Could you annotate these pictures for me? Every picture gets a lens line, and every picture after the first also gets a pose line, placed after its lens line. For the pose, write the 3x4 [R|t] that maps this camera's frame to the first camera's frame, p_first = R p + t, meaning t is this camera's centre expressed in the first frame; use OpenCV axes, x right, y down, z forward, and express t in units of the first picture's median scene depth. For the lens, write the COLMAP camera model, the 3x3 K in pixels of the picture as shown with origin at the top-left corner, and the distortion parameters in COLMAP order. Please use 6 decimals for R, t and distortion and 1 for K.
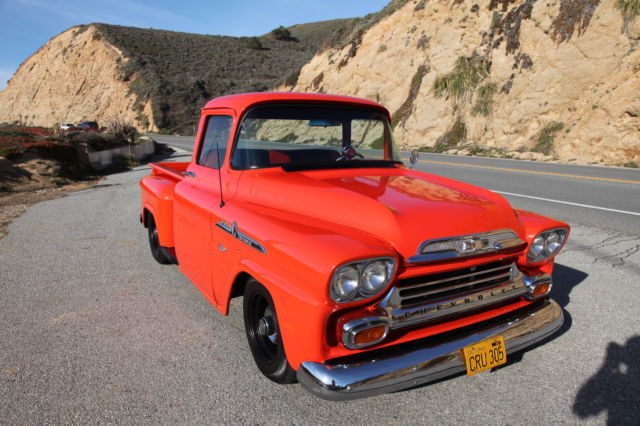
lens RADIAL K [[472.0, 0, 322.5], [0, 472.0, 216.0], [0, 0, 1]] dist [-0.089371, 0.063359]
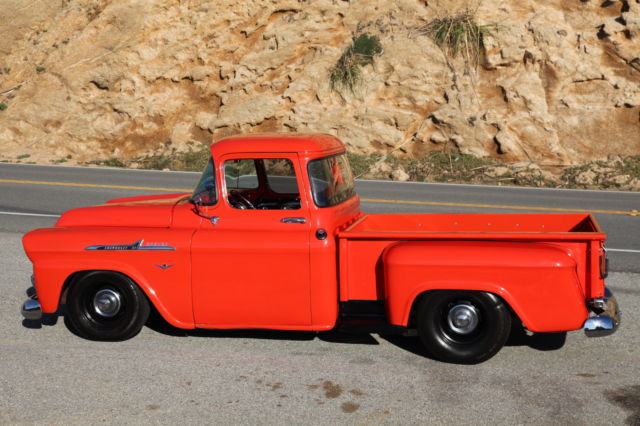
lens RADIAL K [[1039.5, 0, 322.6], [0, 1039.5, 213.8], [0, 0, 1]] dist [0.236021, 0.000000]
pose [[0.621371, -0.068238, 0.780539, -0.221319], [0.110524, 0.993873, -0.001098, -0.000375], [-0.775682, 0.086950, 0.625106, -0.126002]]
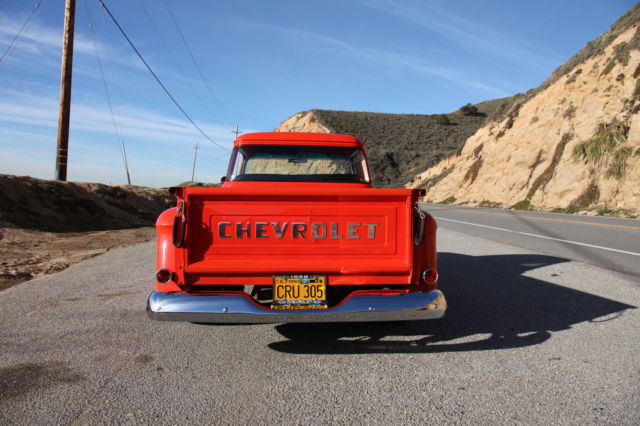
lens RADIAL K [[431.7, 0, 321.3], [0, 431.7, 215.6], [0, 0, 1]] dist [-0.114371, 0.056510]
pose [[0.908580, 0.031974, -0.416486, 0.128441], [-0.088583, 0.989137, -0.117308, 0.027777], [0.408211, 0.143477, 0.901542, -0.067359]]
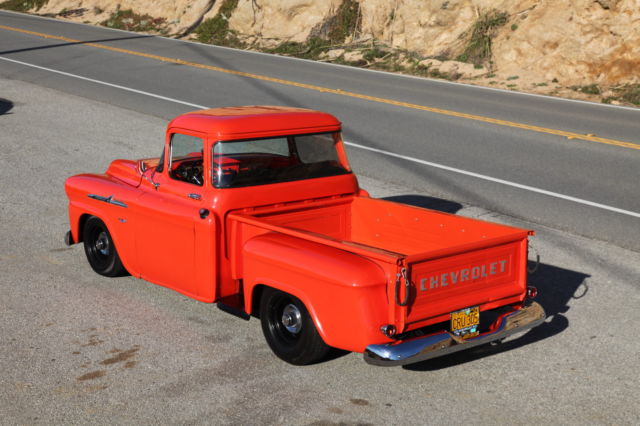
lens RADIAL K [[1049.8, 0, 314.7], [0, 1049.8, 218.2], [0, 0, 1]] dist [0.223892, 0.000000]
pose [[0.978920, -0.014492, 0.203728, -0.015128], [0.002194, 0.998168, 0.060463, -0.013173], [-0.204231, -0.058742, 0.977159, -0.262043]]
